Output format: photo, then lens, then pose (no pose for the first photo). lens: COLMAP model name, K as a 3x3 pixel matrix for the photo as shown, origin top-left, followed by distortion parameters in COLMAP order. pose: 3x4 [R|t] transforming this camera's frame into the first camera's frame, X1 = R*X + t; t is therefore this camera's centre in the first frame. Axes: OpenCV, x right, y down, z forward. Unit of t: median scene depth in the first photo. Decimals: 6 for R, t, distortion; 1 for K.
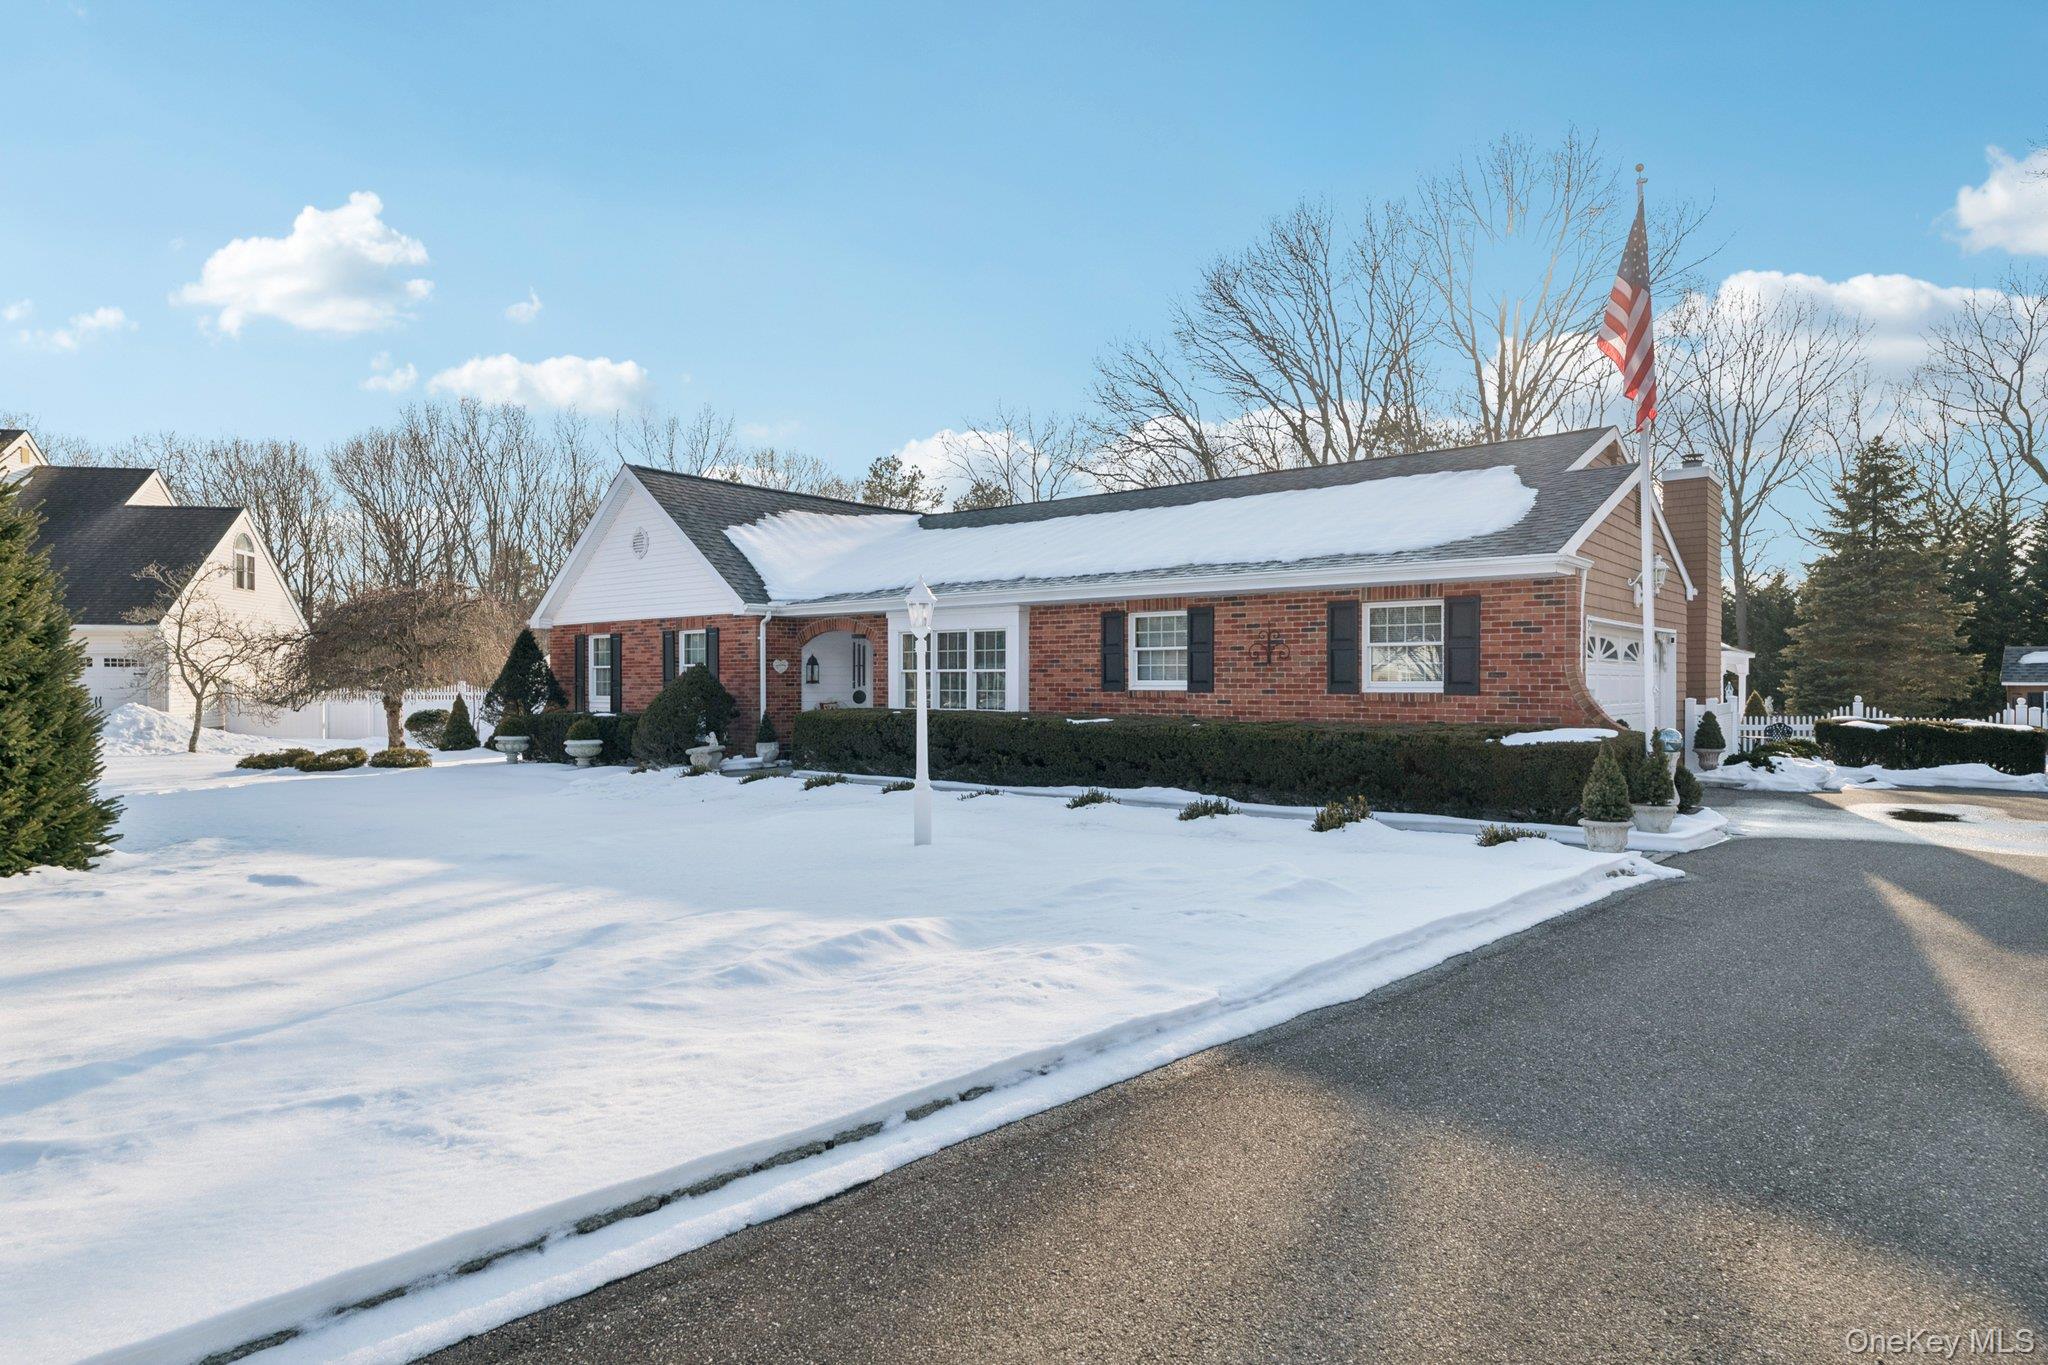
lens RADIAL K [[1148.7, 0, 1021.2], [0, 1148.7, 709.1], [0, 0, 1]] dist [0.002197, -0.001019]
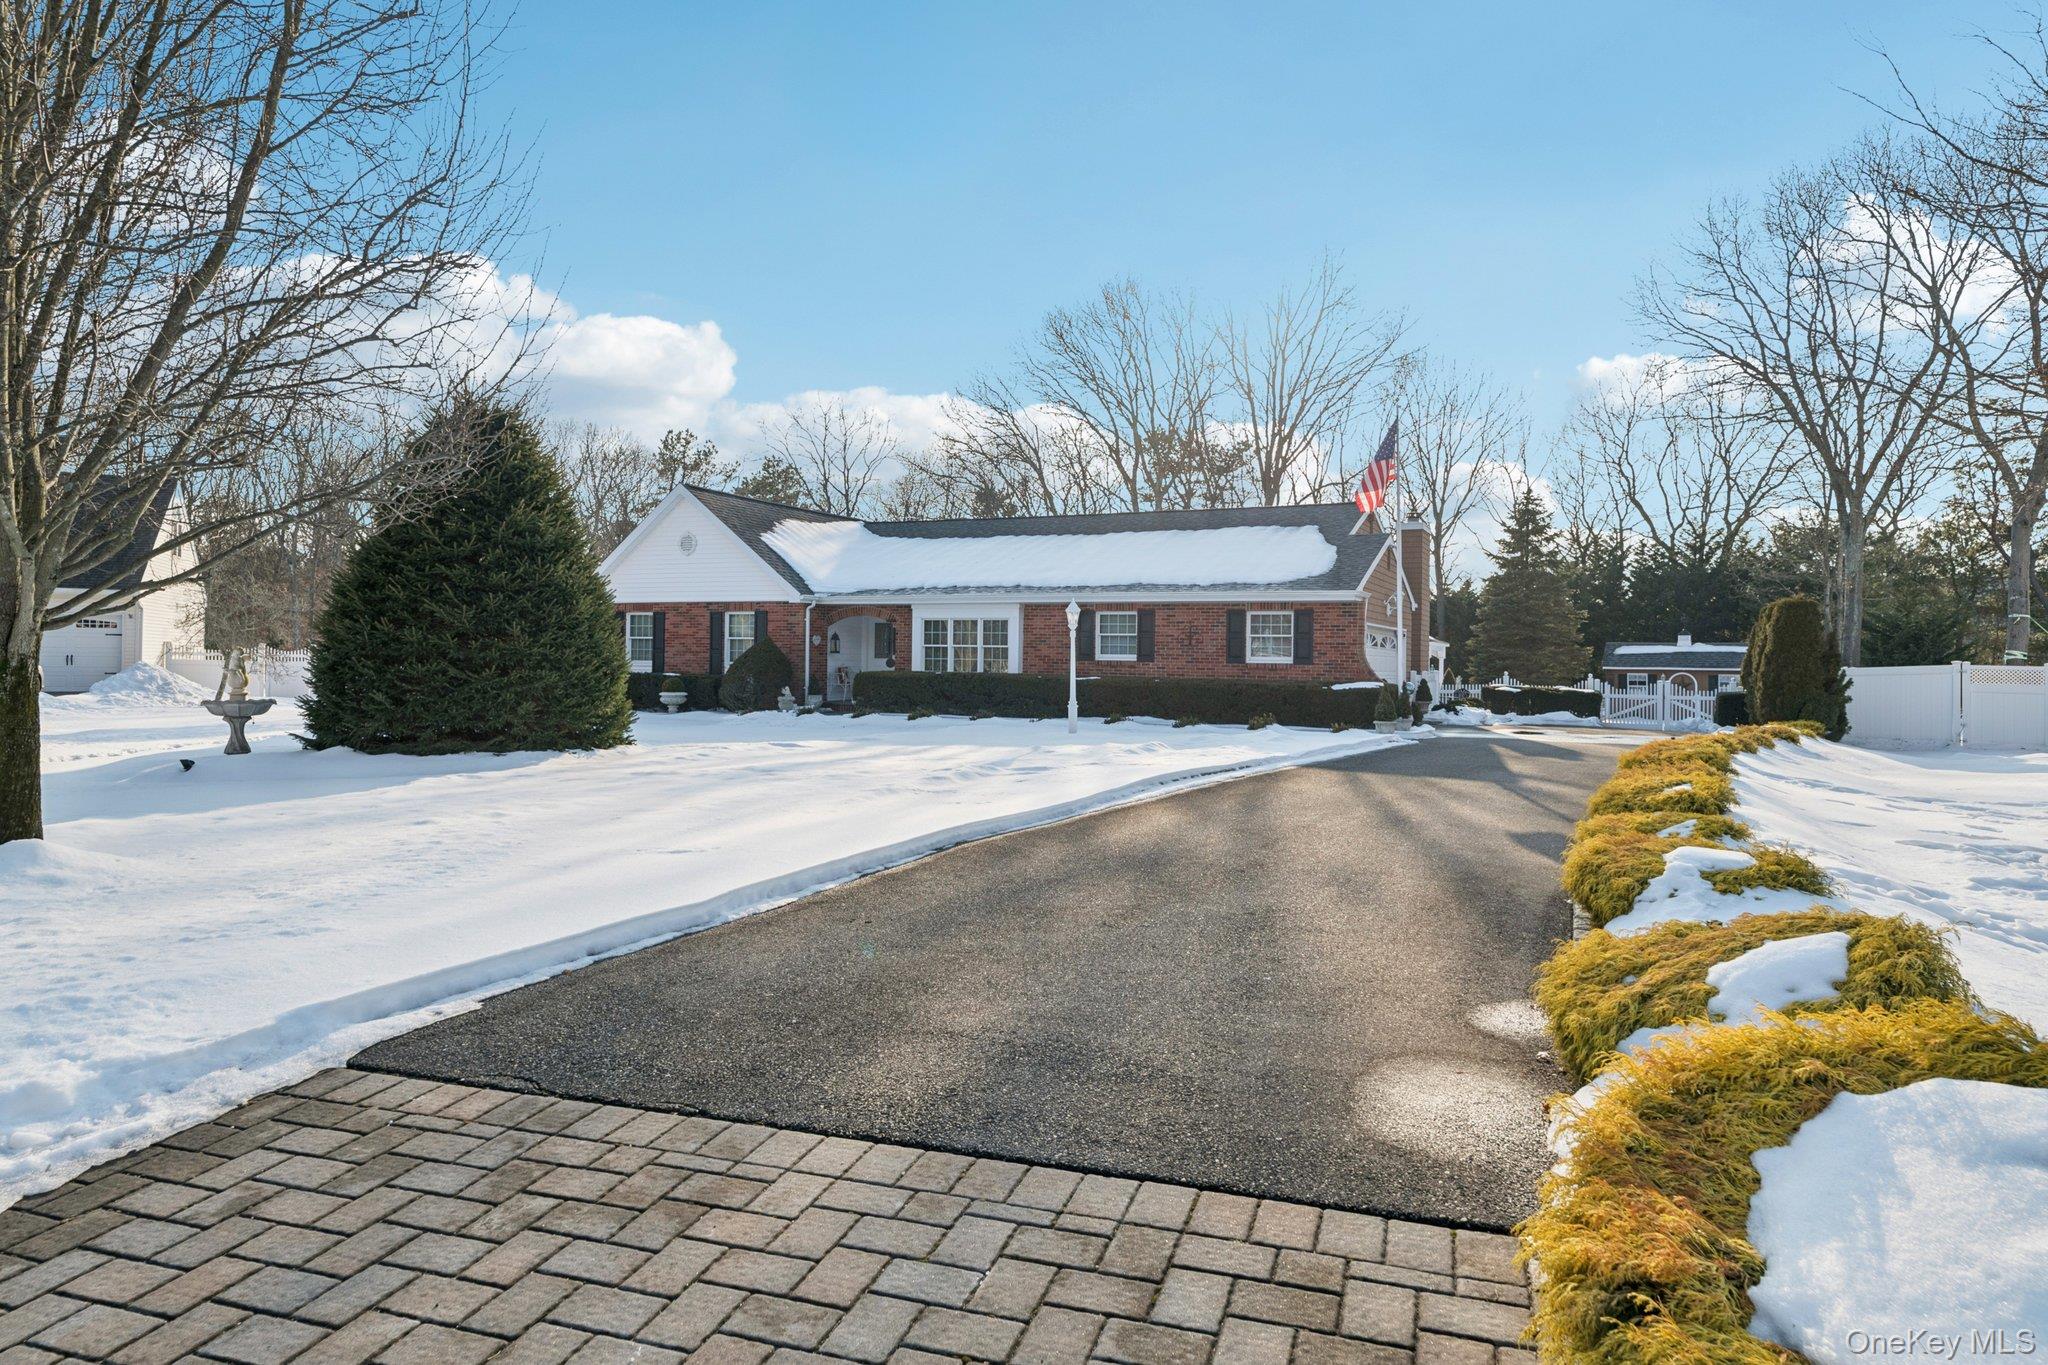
lens RADIAL K [[1240.0, 0, 1024.0], [0, 1240.0, 682.5], [0, 0, 1]] dist [-0.000971, 0.000362]
pose [[0.972205, 0.010979, 0.233872, -0.328594], [-0.009630, 0.999930, -0.006906, 0.021957], [-0.233931, 0.004462, 0.972243, -0.521797]]
